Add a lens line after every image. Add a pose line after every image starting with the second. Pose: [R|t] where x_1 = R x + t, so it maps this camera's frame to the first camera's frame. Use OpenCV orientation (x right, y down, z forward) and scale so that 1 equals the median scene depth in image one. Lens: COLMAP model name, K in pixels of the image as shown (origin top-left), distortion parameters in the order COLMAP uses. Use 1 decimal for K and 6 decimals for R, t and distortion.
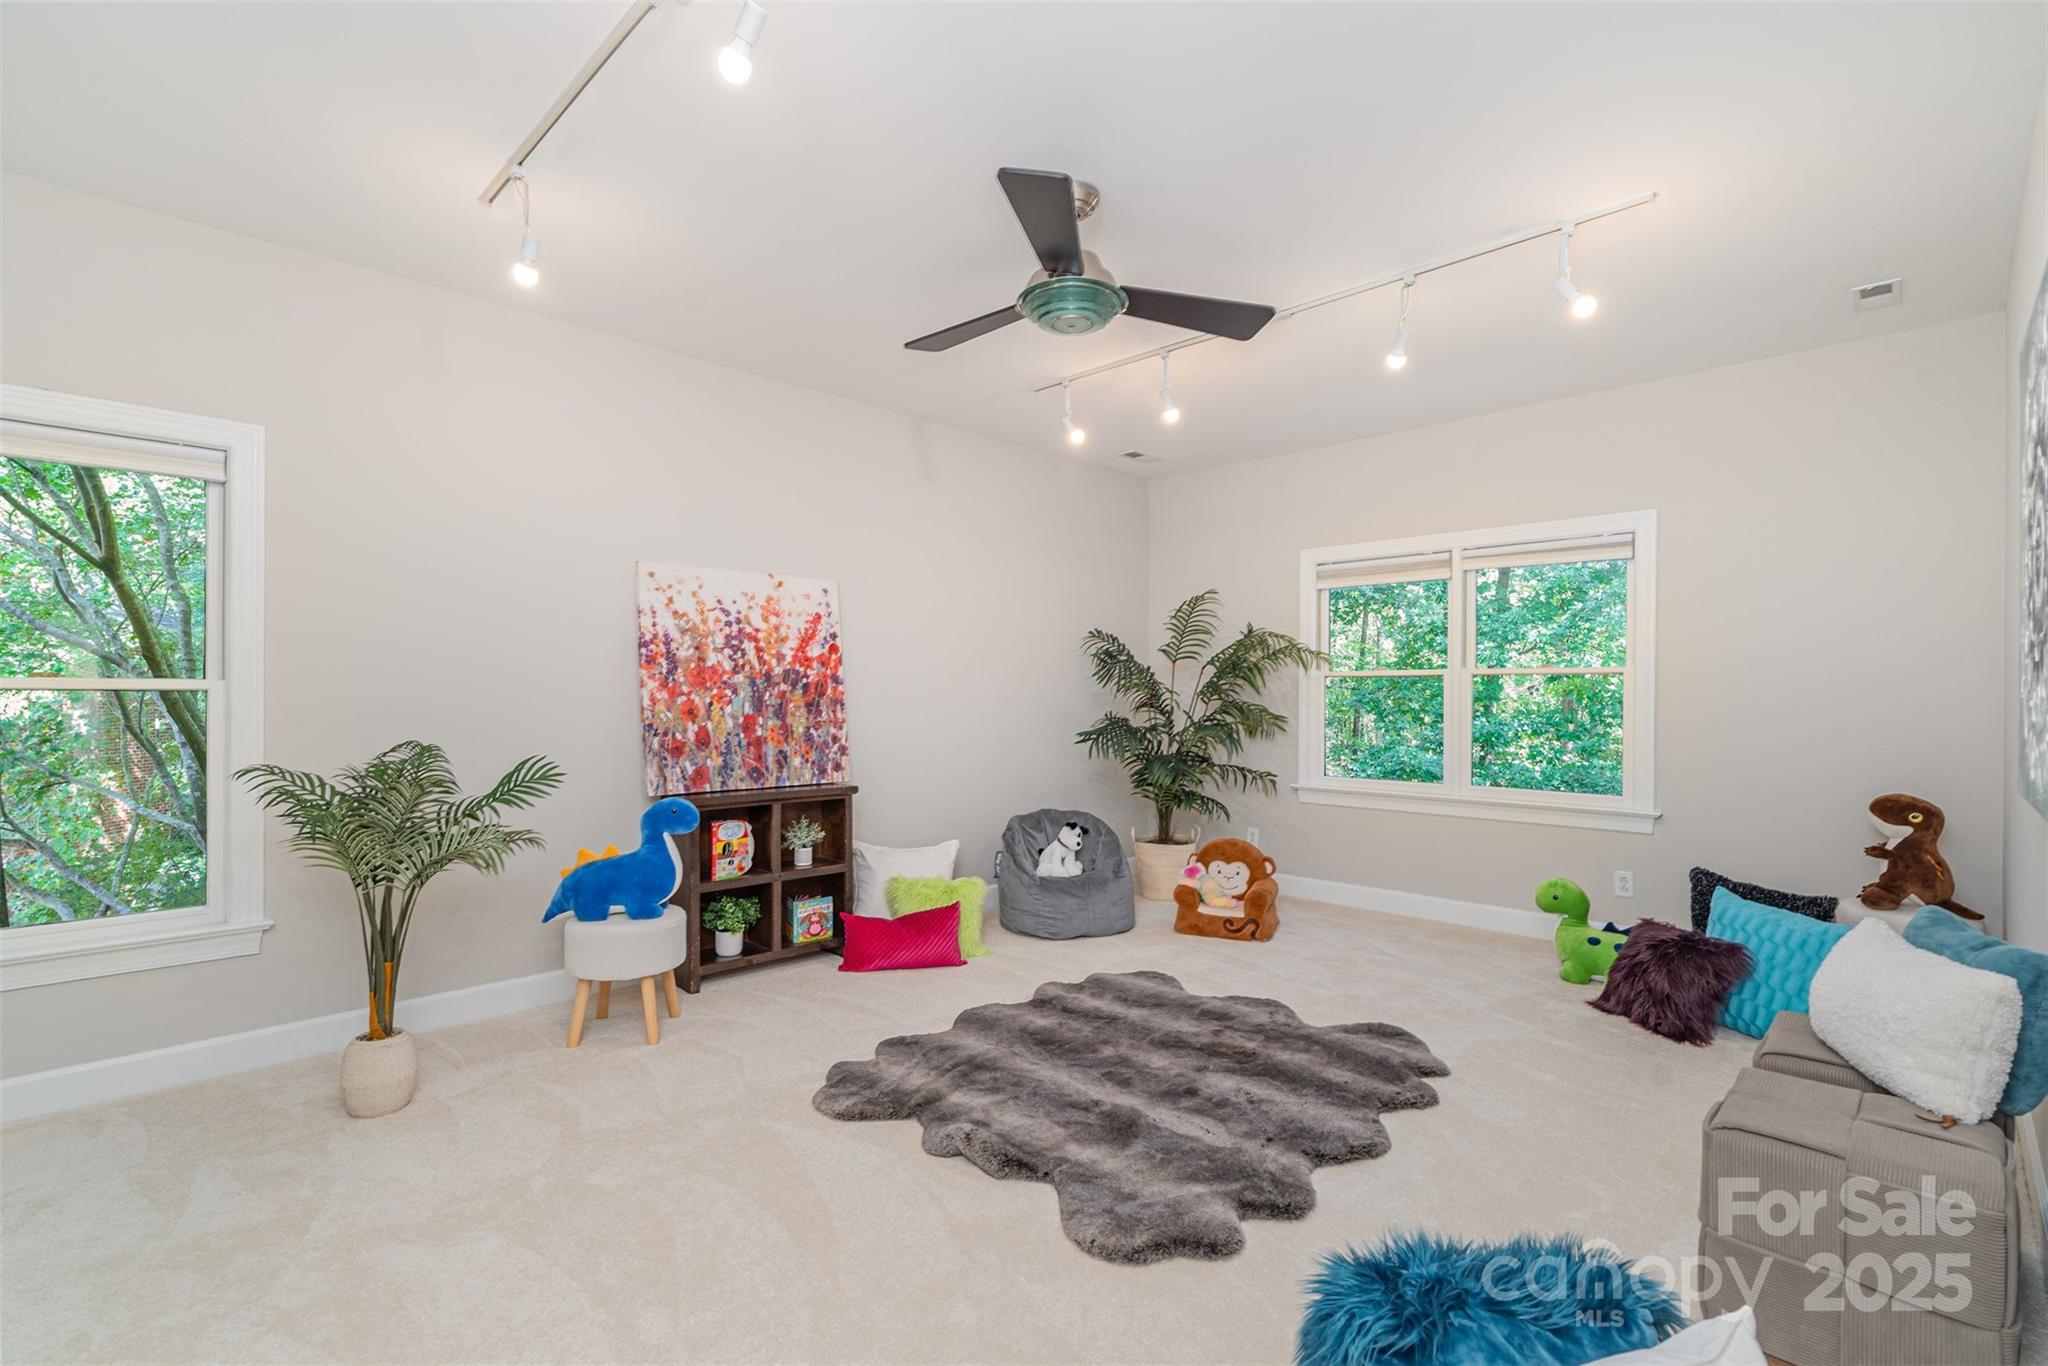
lens RADIAL K [[935.8, 0, 1018.5], [0, 935.8, 693.2], [0, 0, 1]] dist [0.000602, -0.000706]
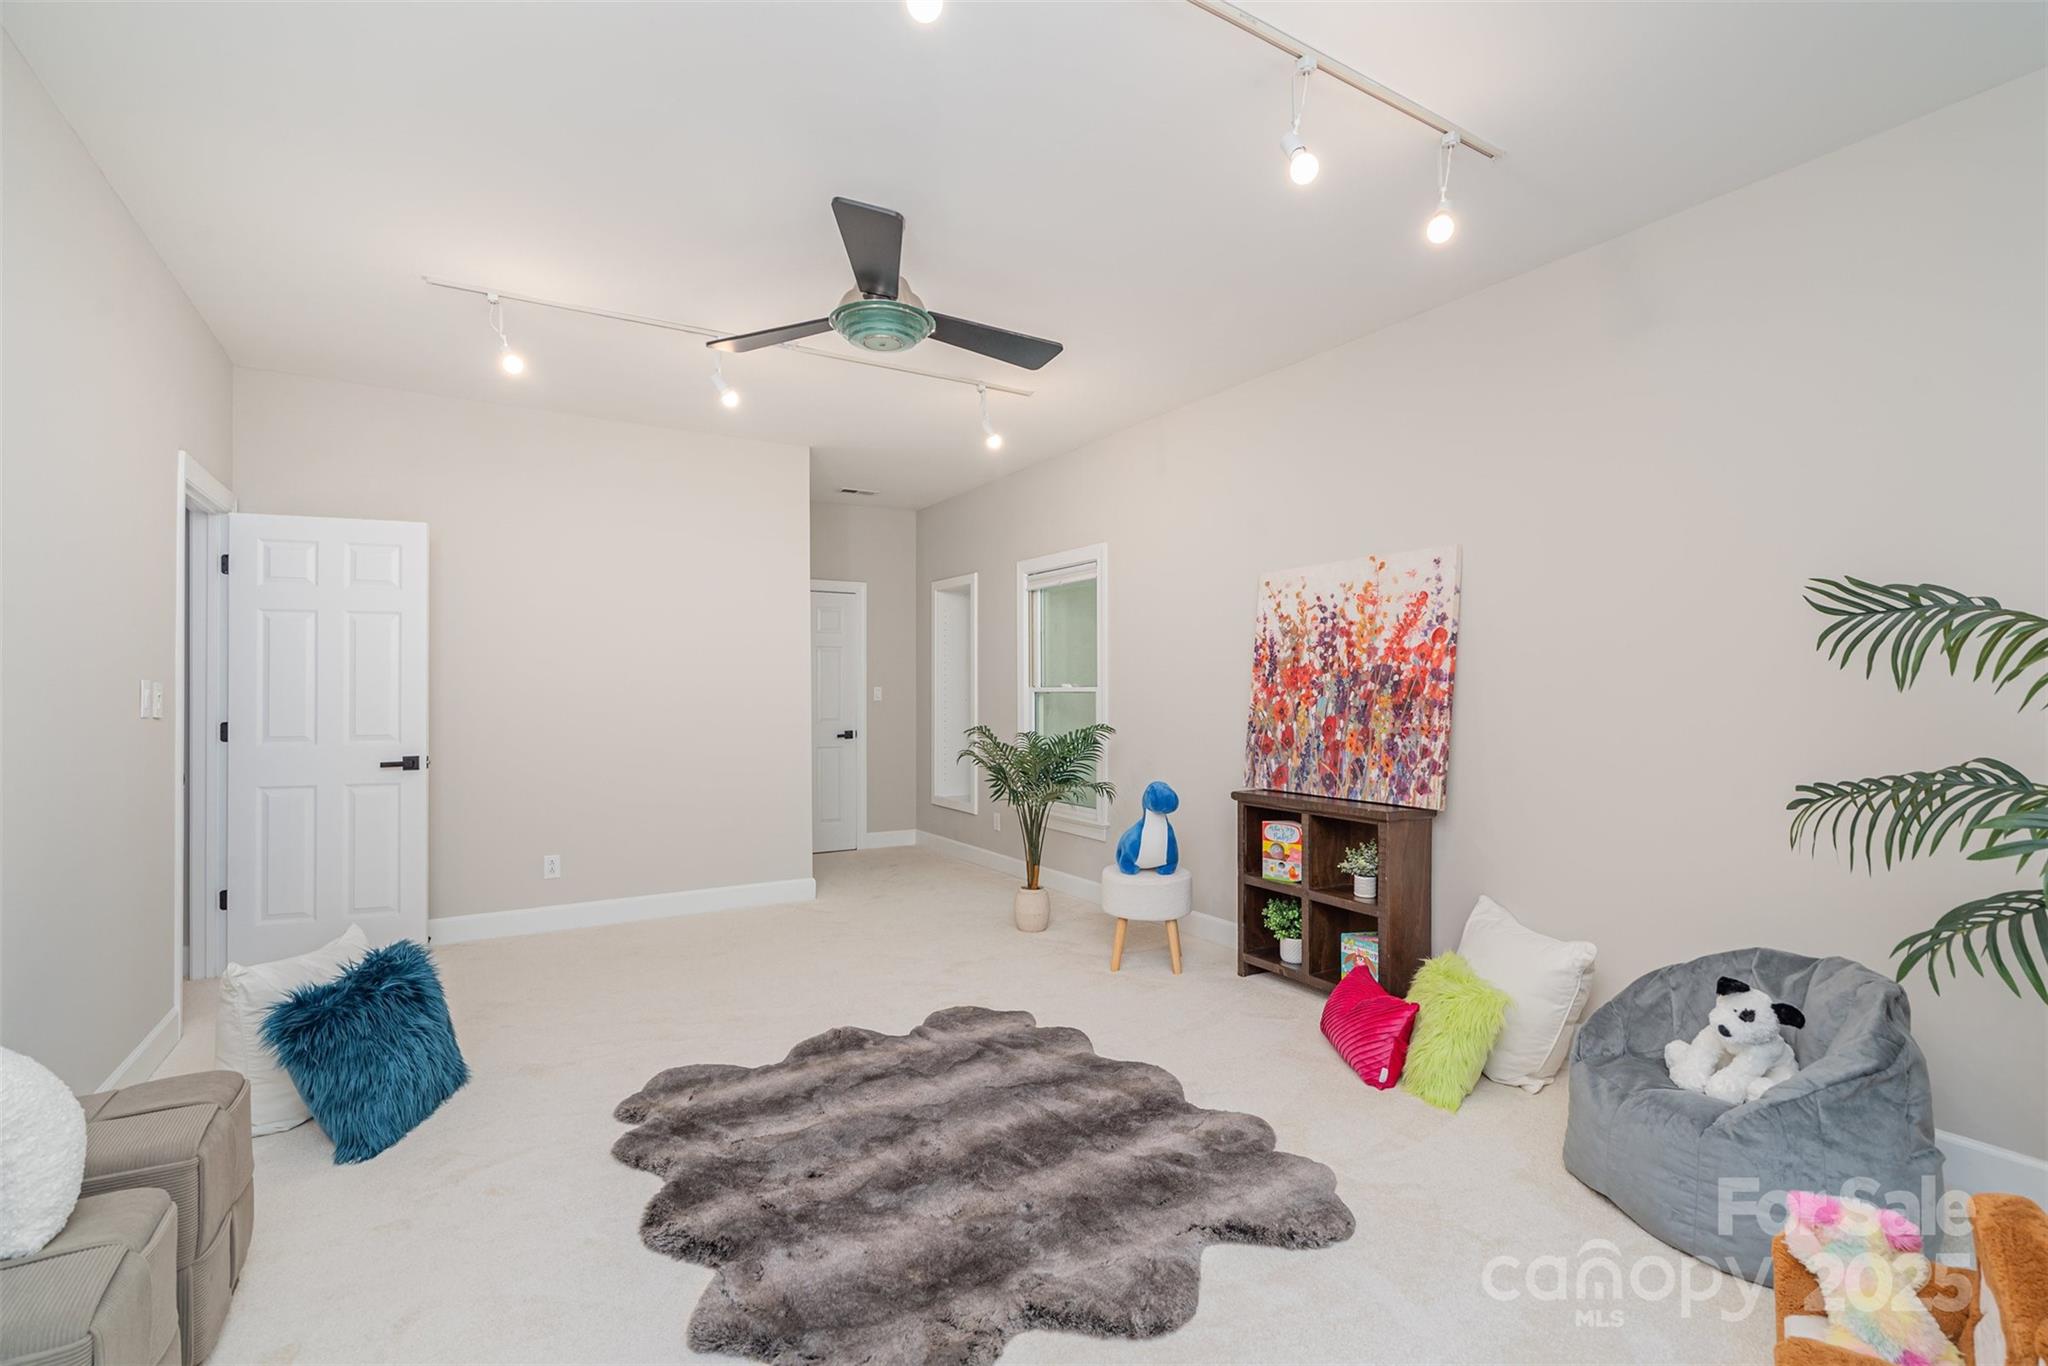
lens RADIAL K [[935.8, 0, 1018.4], [0, 935.8, 683.2], [0, 0, 1]] dist [0.000602, -0.000706]
pose [[-0.248247, -0.013285, -0.968606, 0.677681], [0.000983, 0.999902, -0.013966, 0.002723], [0.968696, -0.004419, -0.248210, 0.920980]]
